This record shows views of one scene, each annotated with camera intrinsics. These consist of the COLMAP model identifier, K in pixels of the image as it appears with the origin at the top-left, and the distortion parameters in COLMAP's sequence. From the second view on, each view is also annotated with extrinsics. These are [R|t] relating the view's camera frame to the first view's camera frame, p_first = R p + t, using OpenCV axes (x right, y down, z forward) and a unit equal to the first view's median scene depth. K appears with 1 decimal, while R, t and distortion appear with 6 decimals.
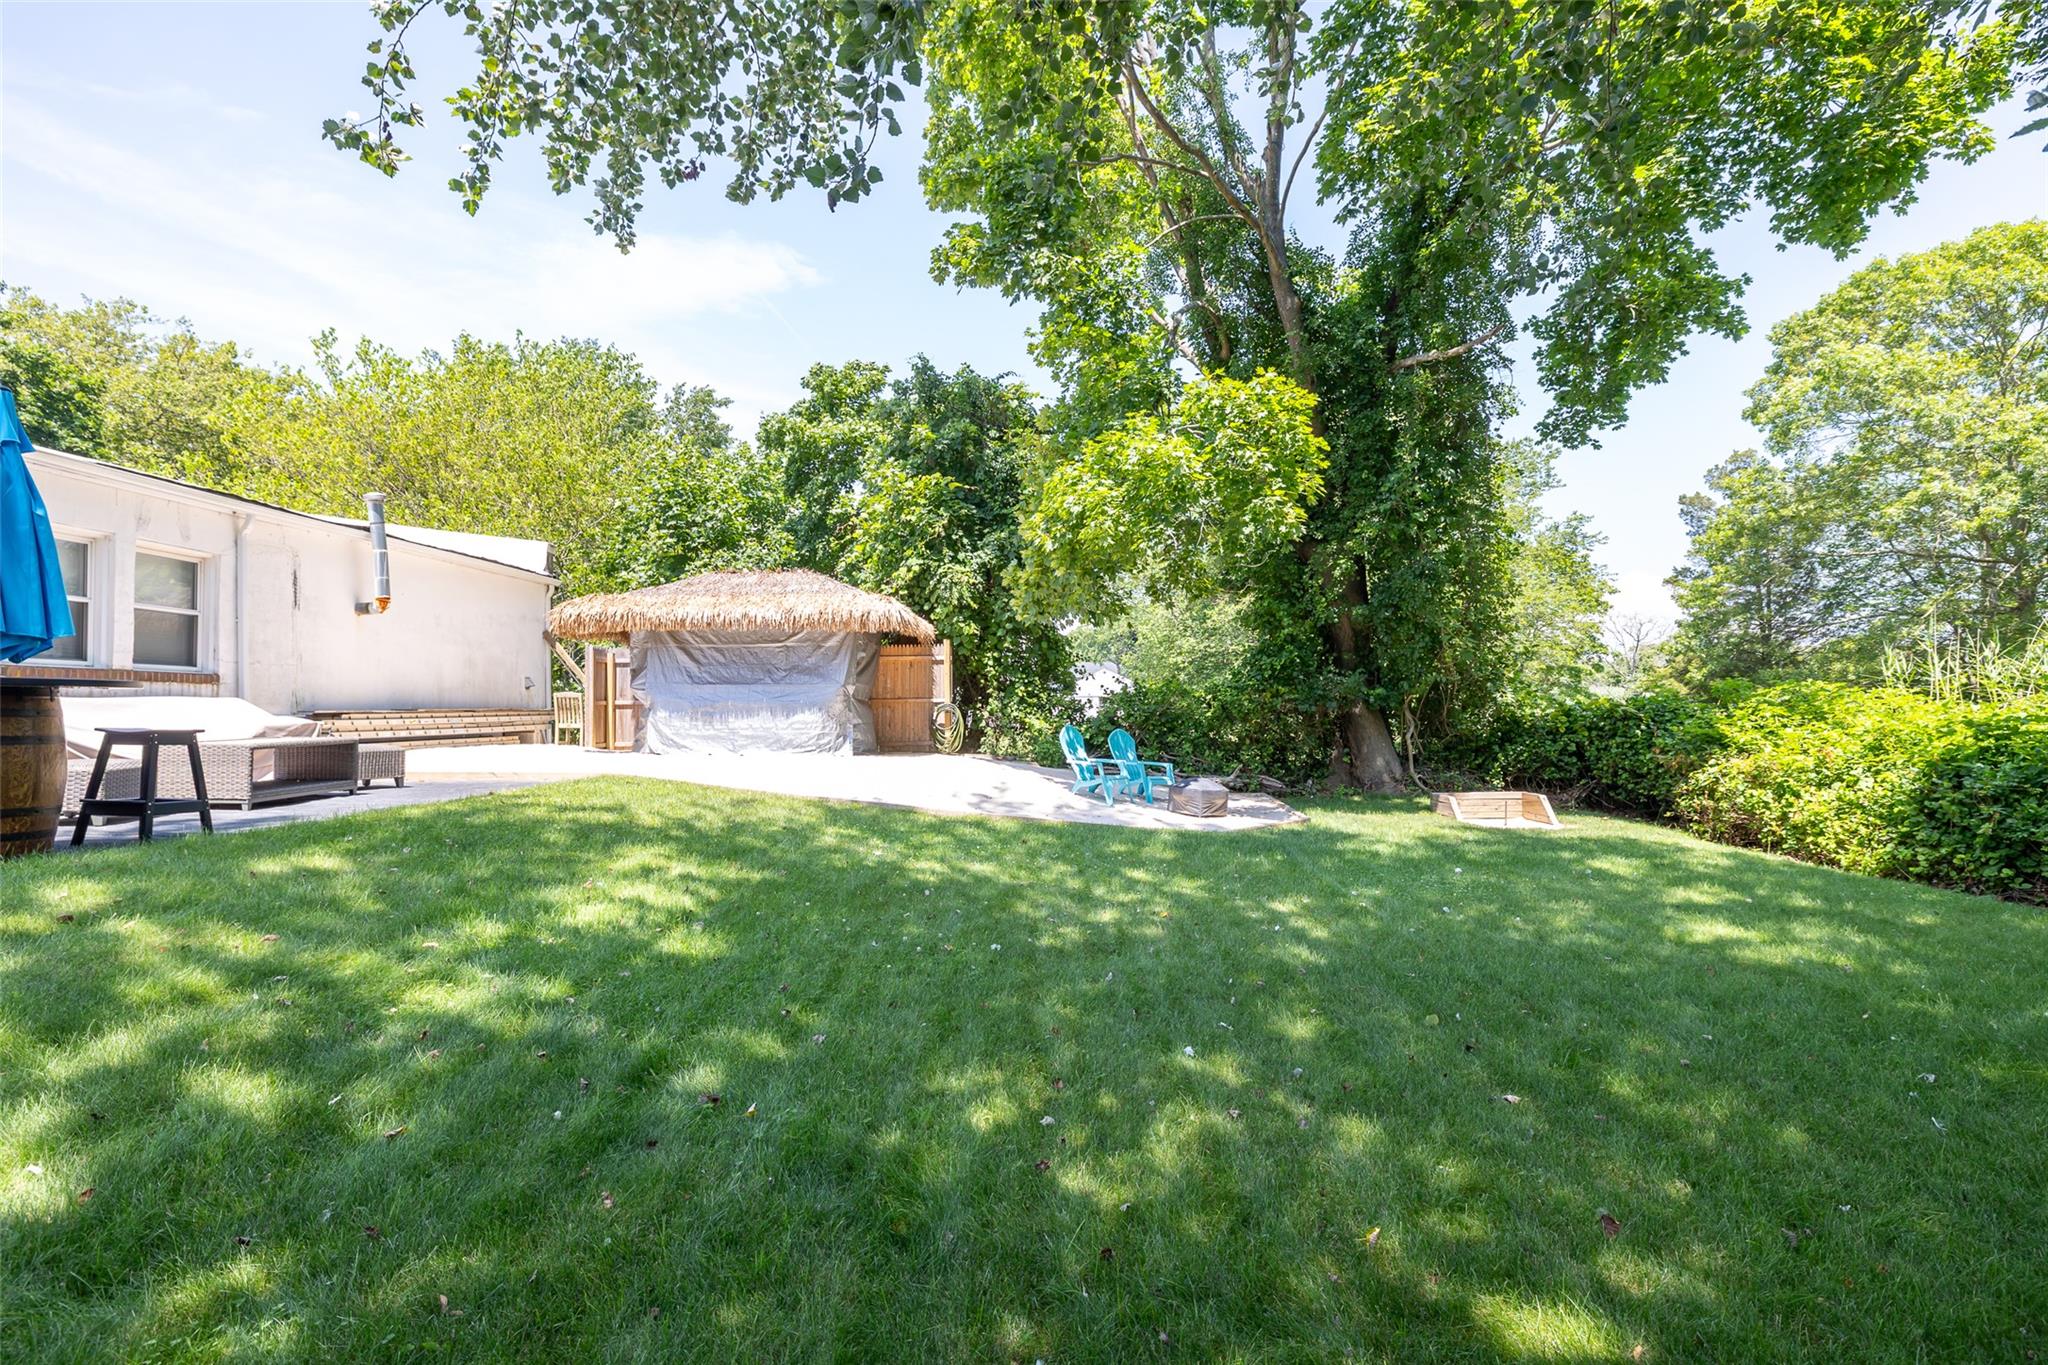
lens RADIAL K [[987.6, 0, 1012.5], [0, 987.6, 668.5], [0, 0, 1]] dist [-0.005881, 0.000293]
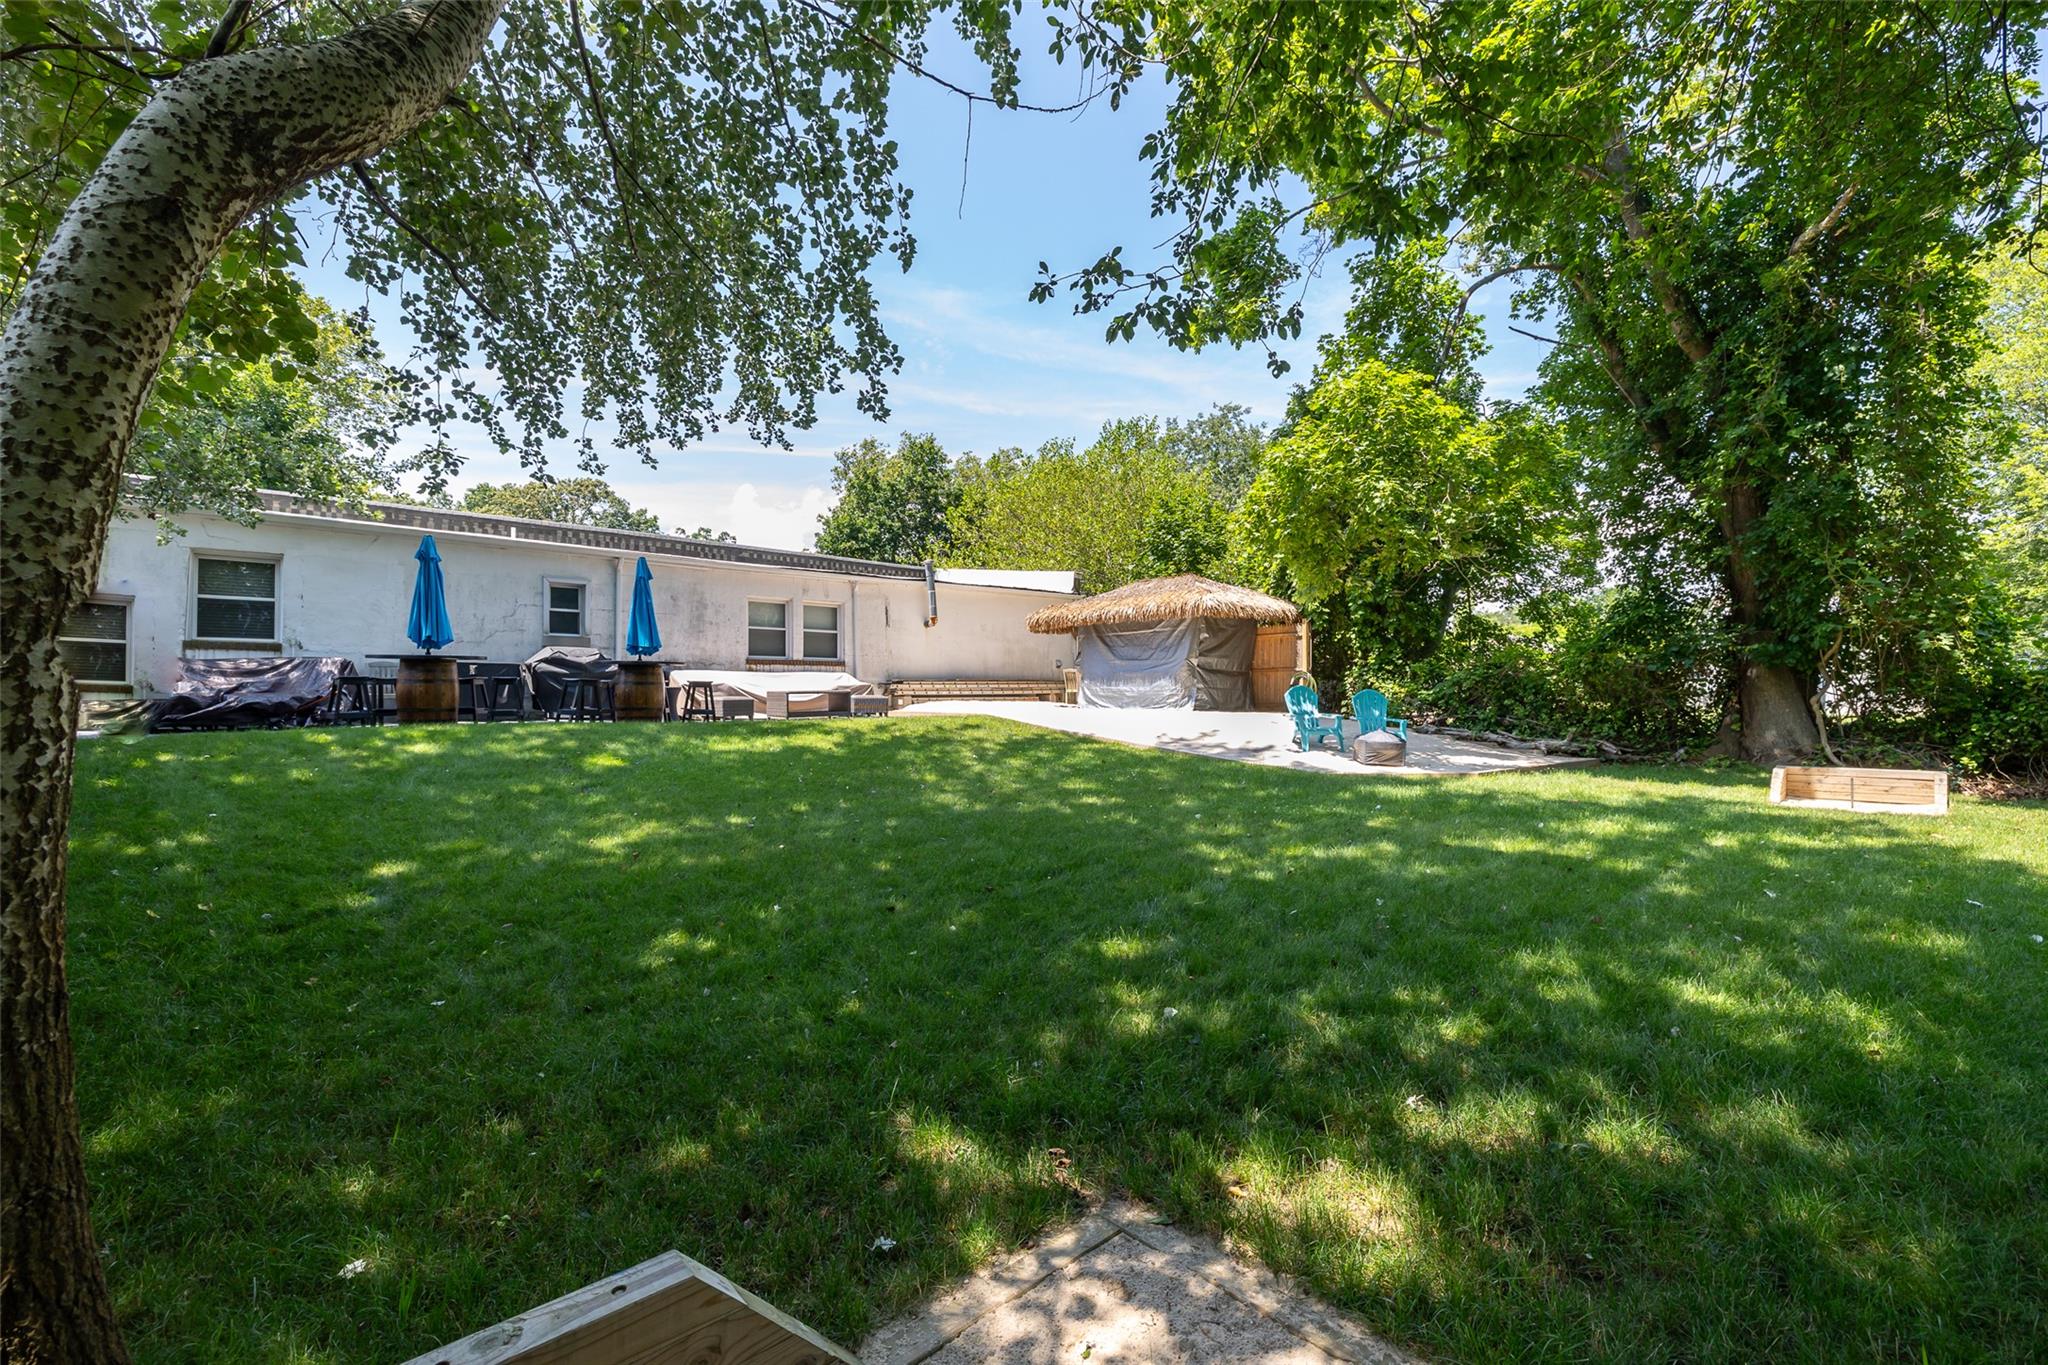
lens RADIAL K [[851.4, 0, 1024.0], [0, 851.4, 682.5], [0, 0, 1]] dist [0.000192, -0.000009]
pose [[0.689980, -0.010453, -0.723753, 0.515065], [0.033060, 0.999307, 0.017085, 0.022335], [0.723073, -0.035716, 0.689848, 0.040589]]
